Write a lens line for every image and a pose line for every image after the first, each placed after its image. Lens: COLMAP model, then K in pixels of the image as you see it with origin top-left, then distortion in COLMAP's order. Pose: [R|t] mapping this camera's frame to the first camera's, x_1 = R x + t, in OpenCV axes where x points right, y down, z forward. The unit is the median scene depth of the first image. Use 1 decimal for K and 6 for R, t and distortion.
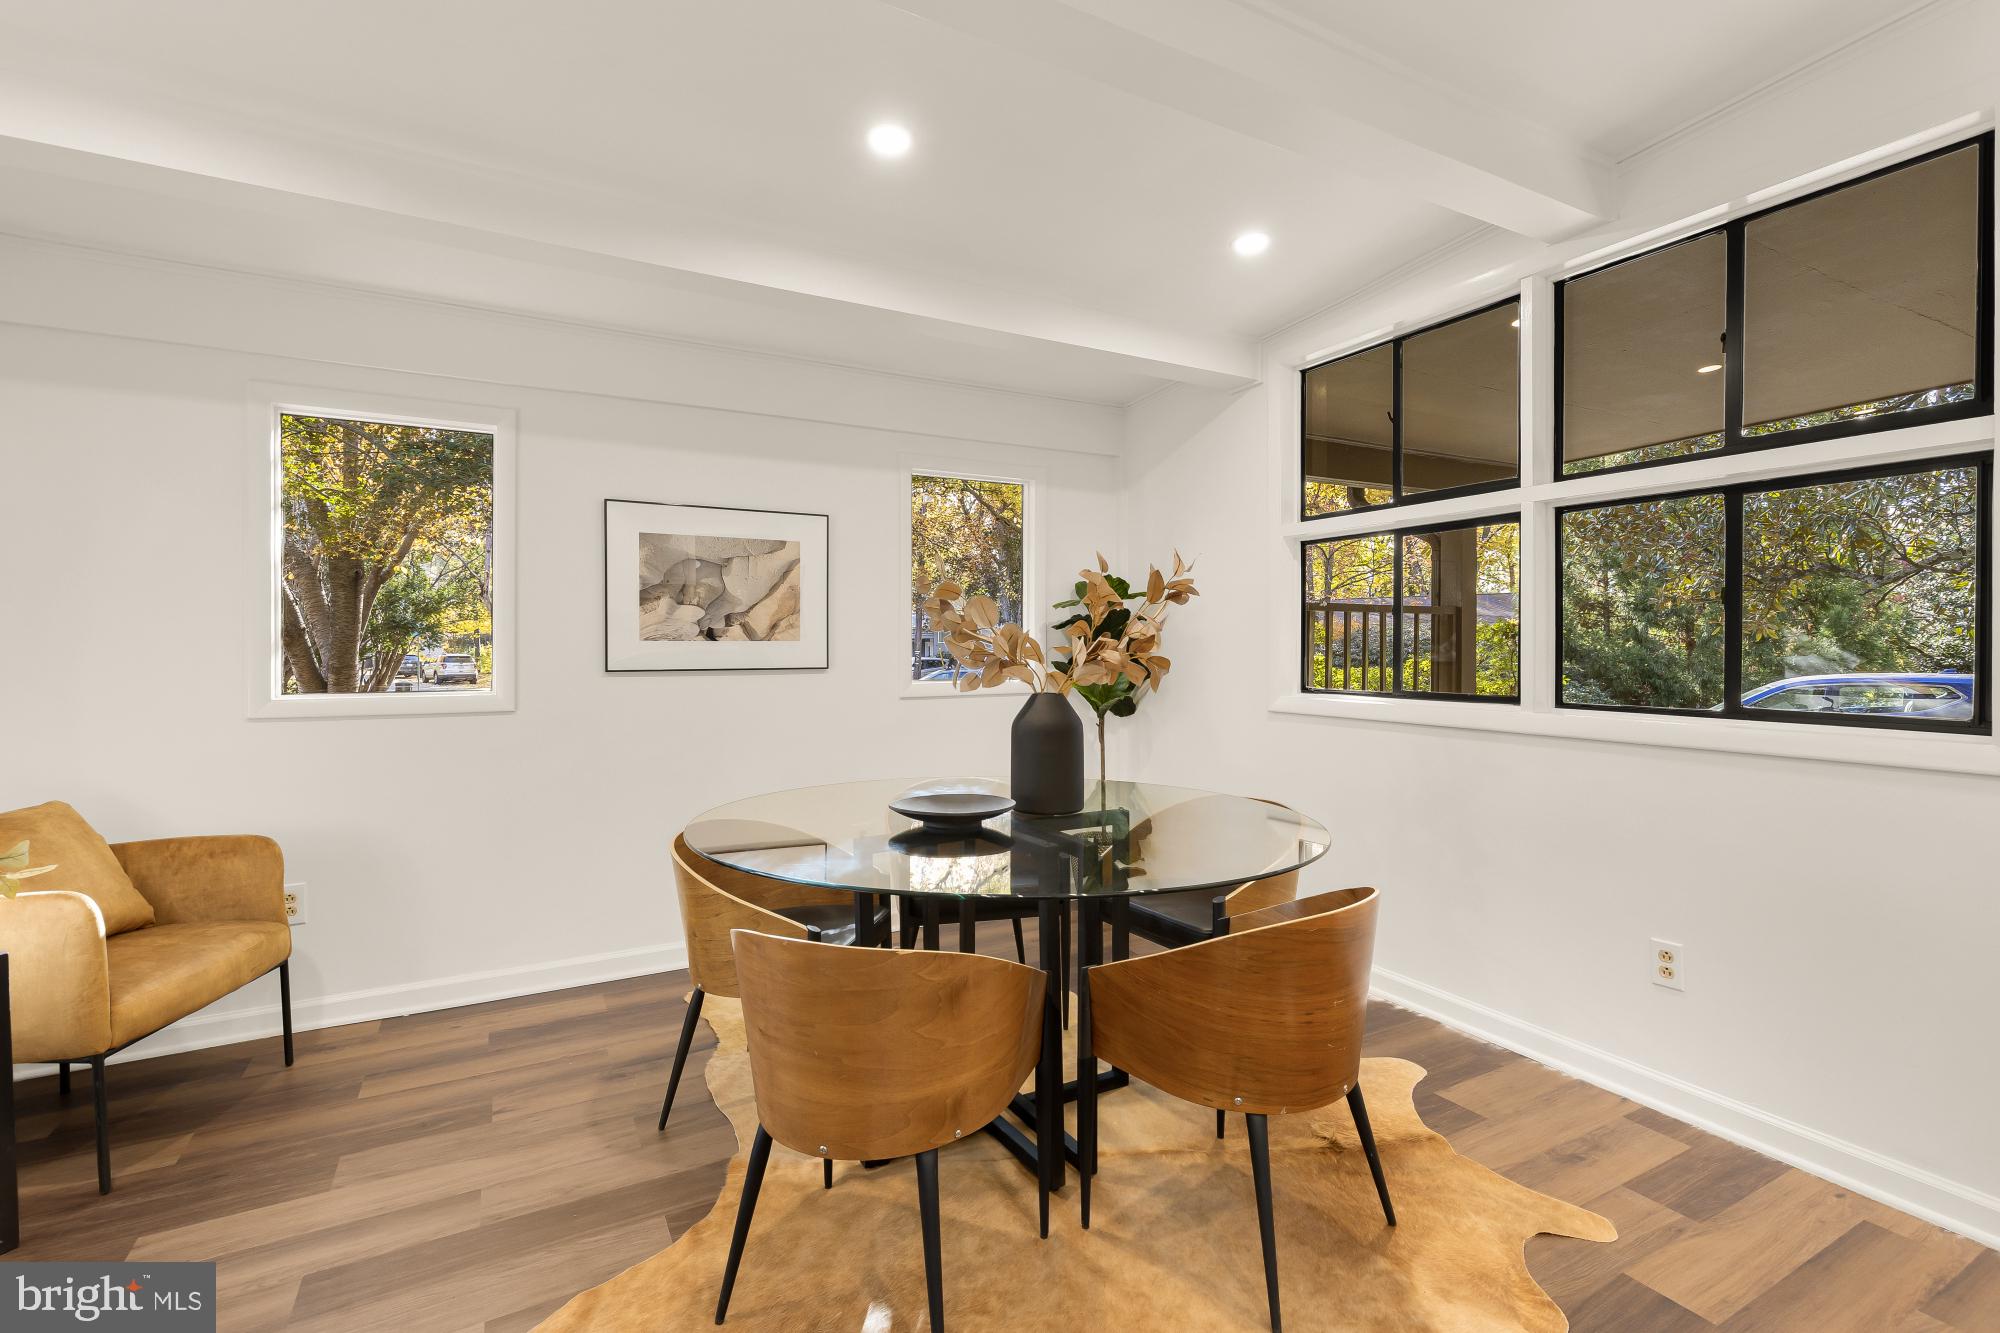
lens RADIAL K [[915.7, 0, 1000.0], [0, 915.7, 666.5], [0, 0, 1]] dist [0.011380, -0.001324]
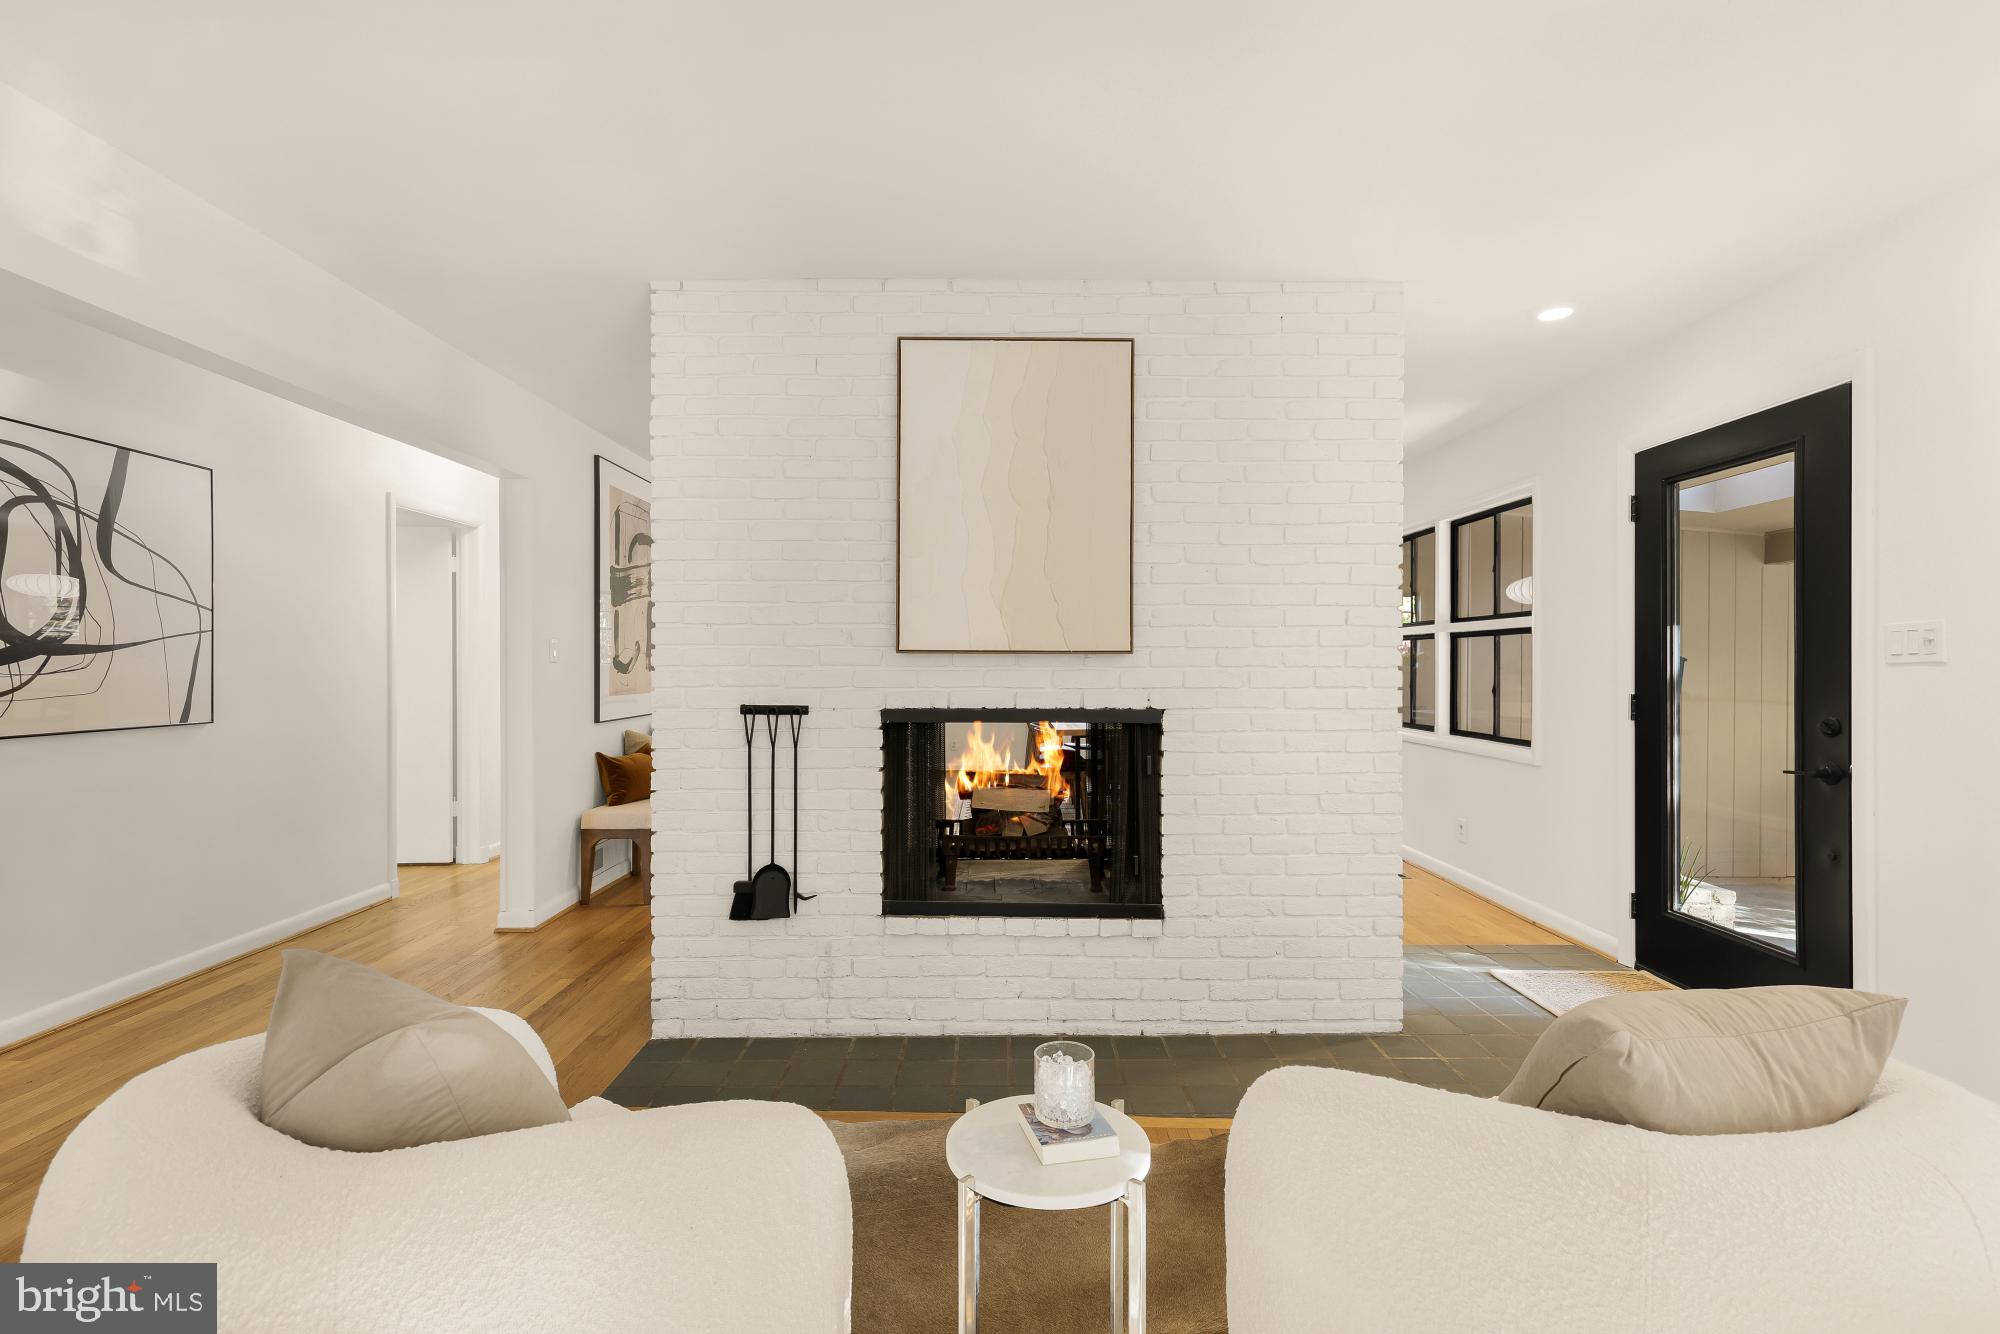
lens RADIAL K [[915.7, 0, 1000.0], [0, 915.7, 667.0], [0, 0, 1]] dist [0.011380, -0.001324]
pose [[0.873501, 0.034403, -0.485605, 0.788427], [-0.047776, 0.998743, -0.015183, -0.026854], [0.484472, 0.036463, 0.874046, -1.346079]]
